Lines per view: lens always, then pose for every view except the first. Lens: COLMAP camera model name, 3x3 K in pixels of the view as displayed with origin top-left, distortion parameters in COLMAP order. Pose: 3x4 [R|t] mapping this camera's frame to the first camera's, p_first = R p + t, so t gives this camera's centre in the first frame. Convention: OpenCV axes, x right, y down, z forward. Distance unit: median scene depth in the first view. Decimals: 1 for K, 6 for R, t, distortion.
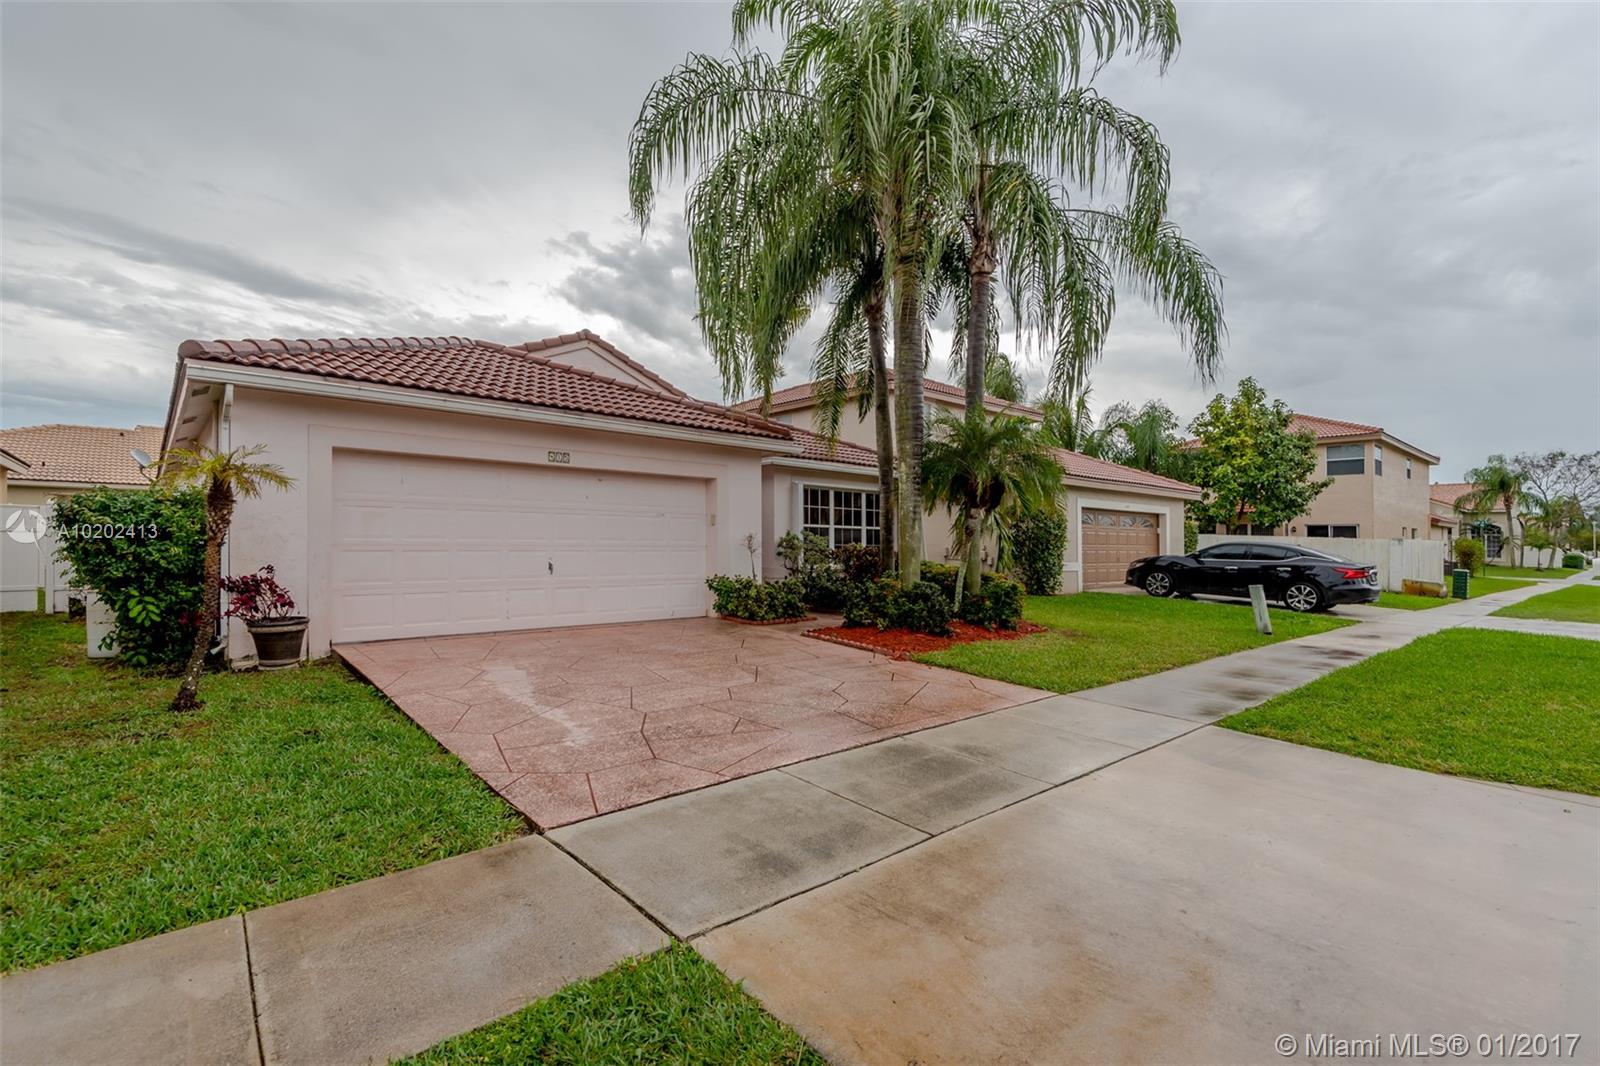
lens RADIAL K [[728.5, 0, 791.9], [0, 728.5, 527.9], [0, 0, 1]] dist [-0.000784, -0.000898]
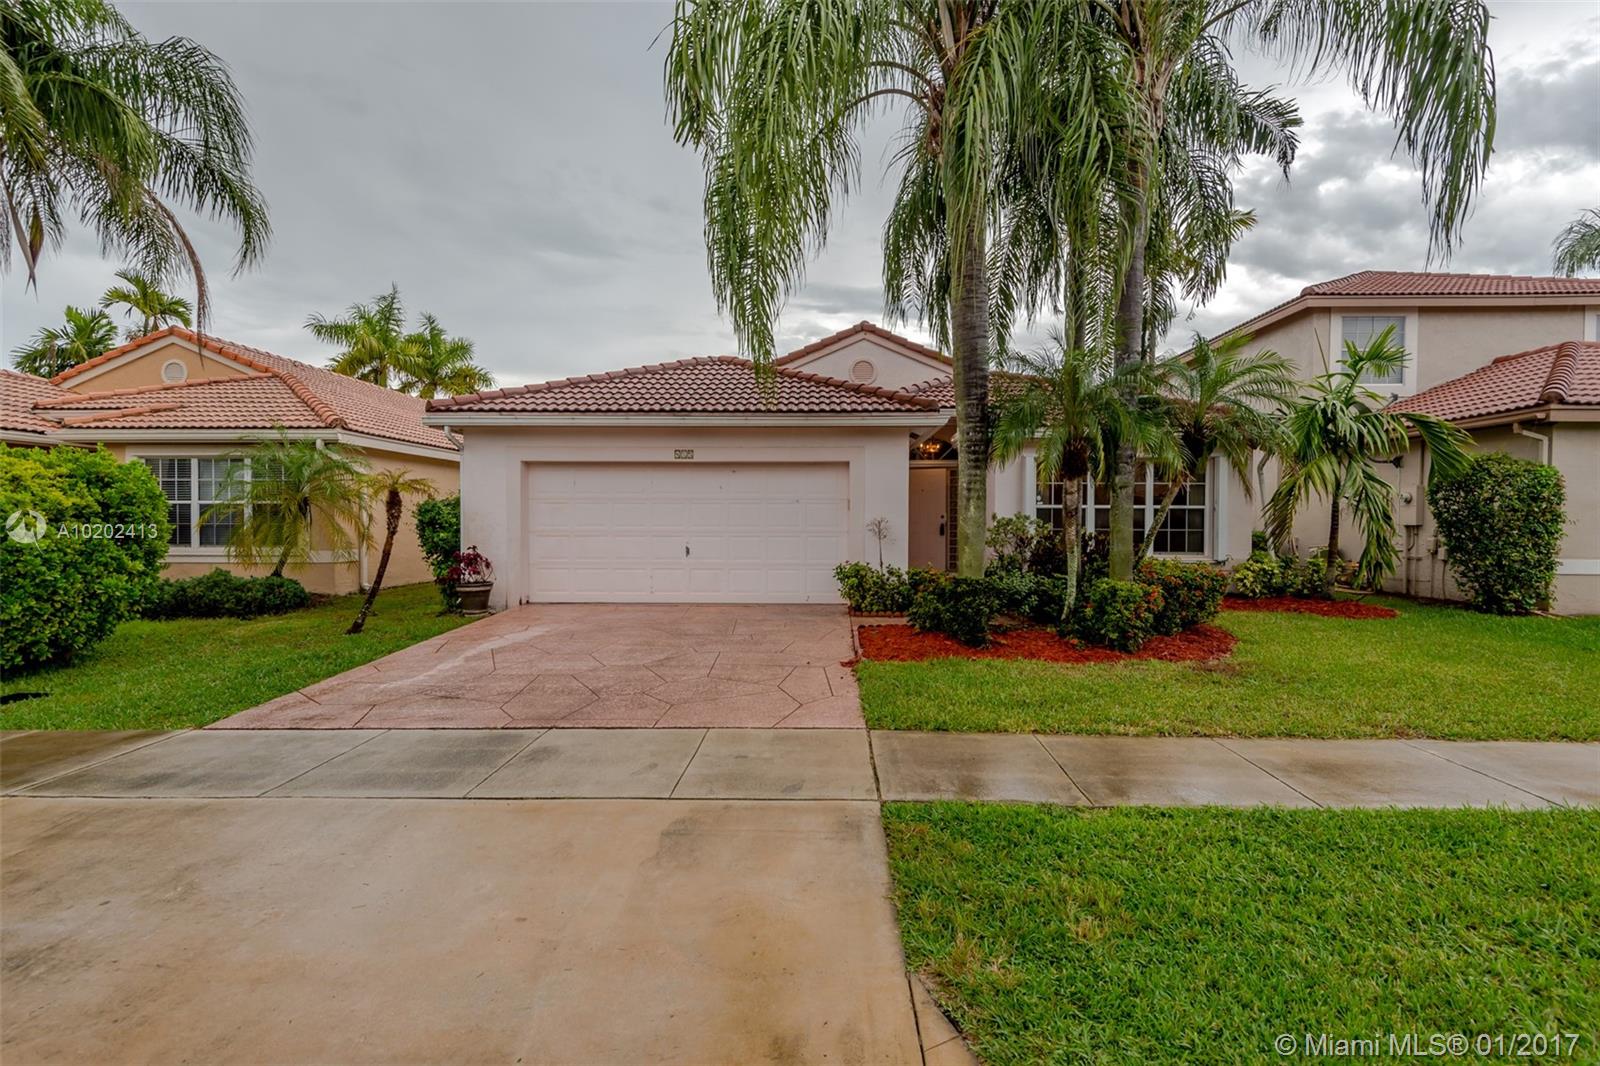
lens RADIAL K [[728.5, 0, 791.9], [0, 728.5, 527.9], [0, 0, 1]] dist [-0.000784, -0.000898]
pose [[0.736704, -0.006493, -0.676184, 0.825244], [0.023434, 0.999598, 0.015933, 0.005290], [0.675809, -0.027584, 0.736561, 0.392778]]
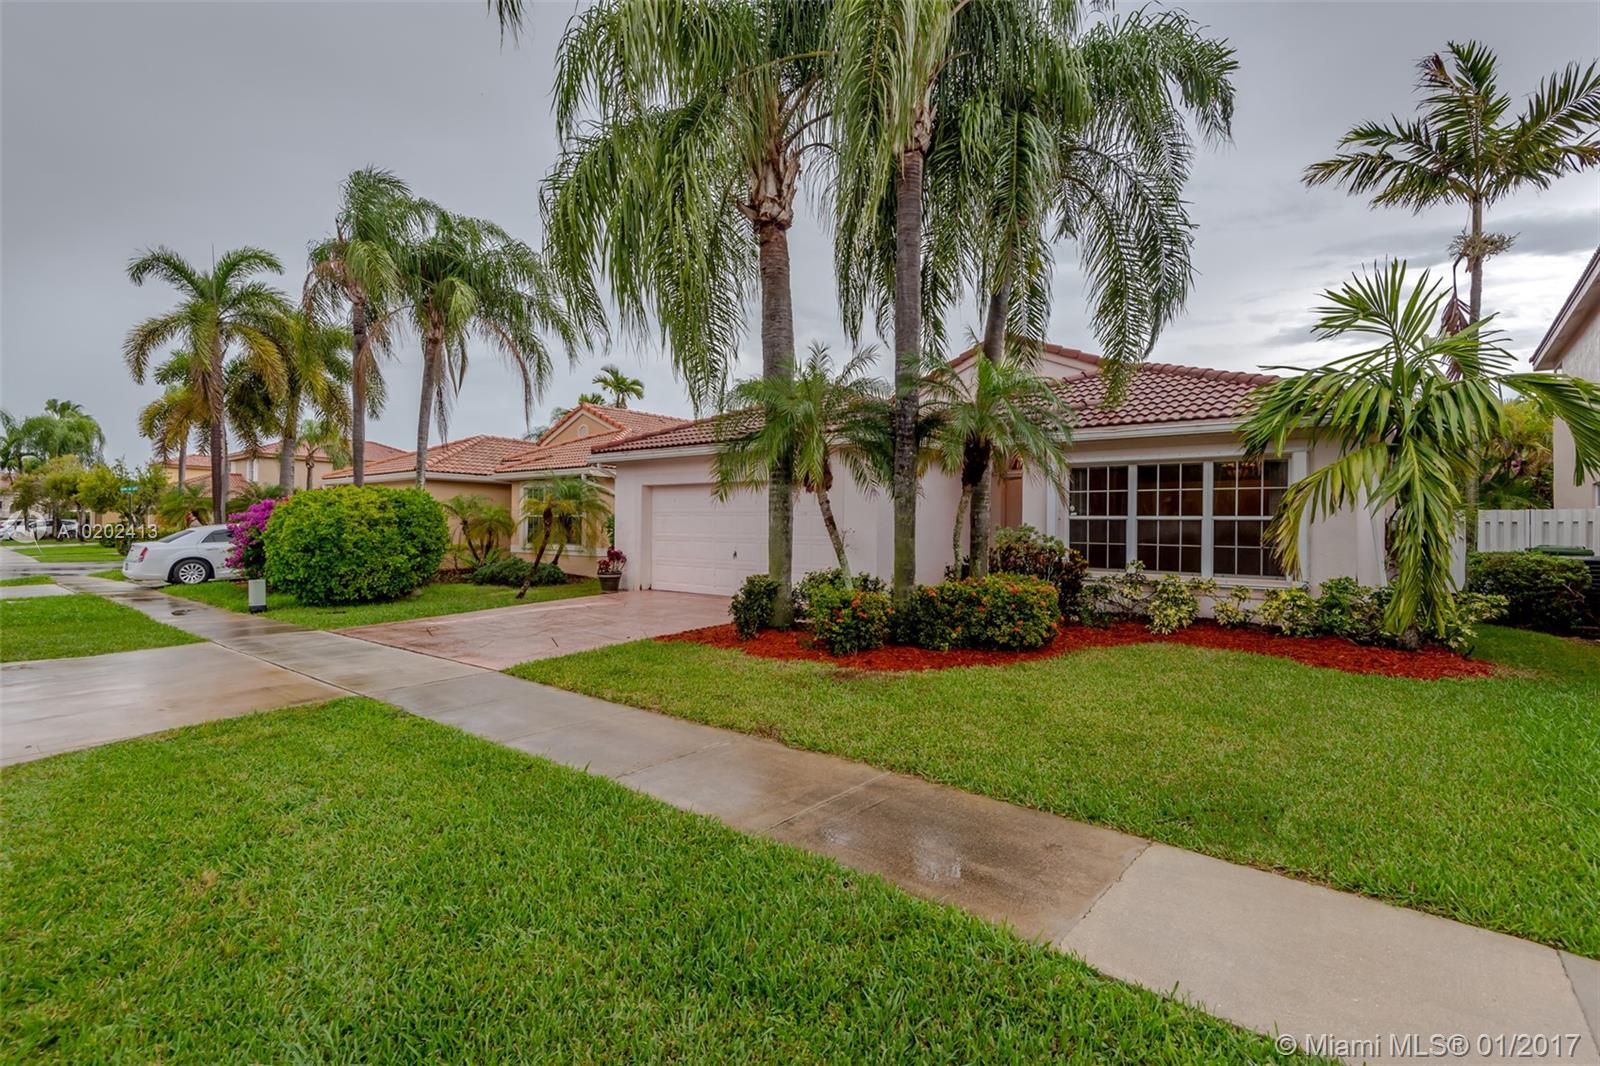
lens RADIAL K [[704.8, 0, 800.0], [0, 704.8, 533.0], [0, 0, 1]] dist [-0.000272, -0.000151]
pose [[0.196713, -0.009284, -0.980417, 1.499500], [0.009977, 0.999922, -0.007467, 0.035496], [0.980410, -0.008313, 0.196790, 1.247330]]
